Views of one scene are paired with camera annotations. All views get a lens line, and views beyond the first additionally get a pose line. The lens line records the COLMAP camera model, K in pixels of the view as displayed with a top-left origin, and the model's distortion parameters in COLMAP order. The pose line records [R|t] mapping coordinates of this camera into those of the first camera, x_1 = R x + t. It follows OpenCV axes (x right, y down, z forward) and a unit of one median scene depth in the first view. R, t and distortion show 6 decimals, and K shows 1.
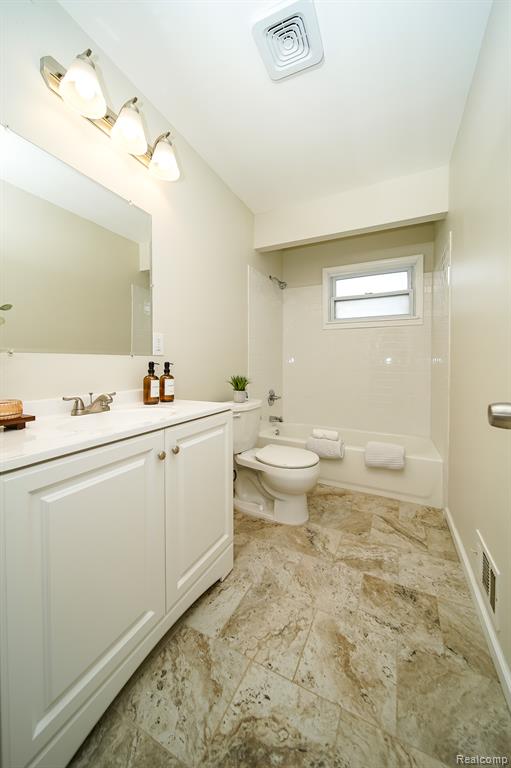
lens RADIAL K [[281.9, 0, 255.5], [0, 281.9, 384.0], [0, 0, 1]] dist [-0.002409, -0.000705]
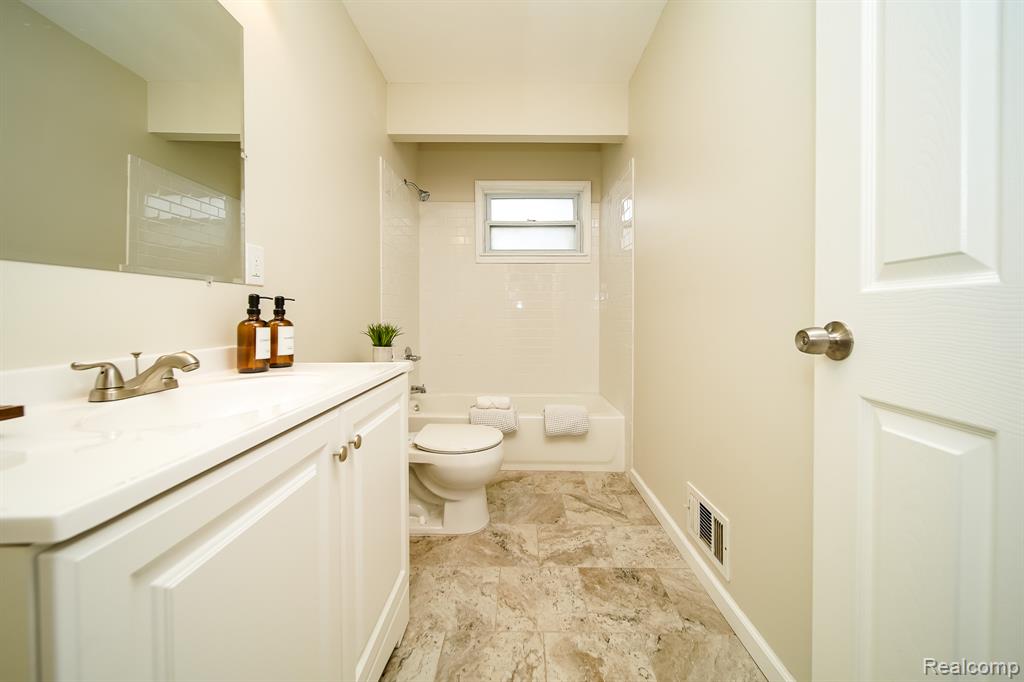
lens RADIAL K [[381.0, 0, 514.9], [0, 381.0, 340.5], [0, 0, 1]] dist [-0.000517, -0.000299]
pose [[0.894469, -0.033790, 0.445852, -0.210745], [0.037890, 0.999282, -0.000282, 0.025201], [-0.445523, 0.017145, 0.895107, 0.098402]]
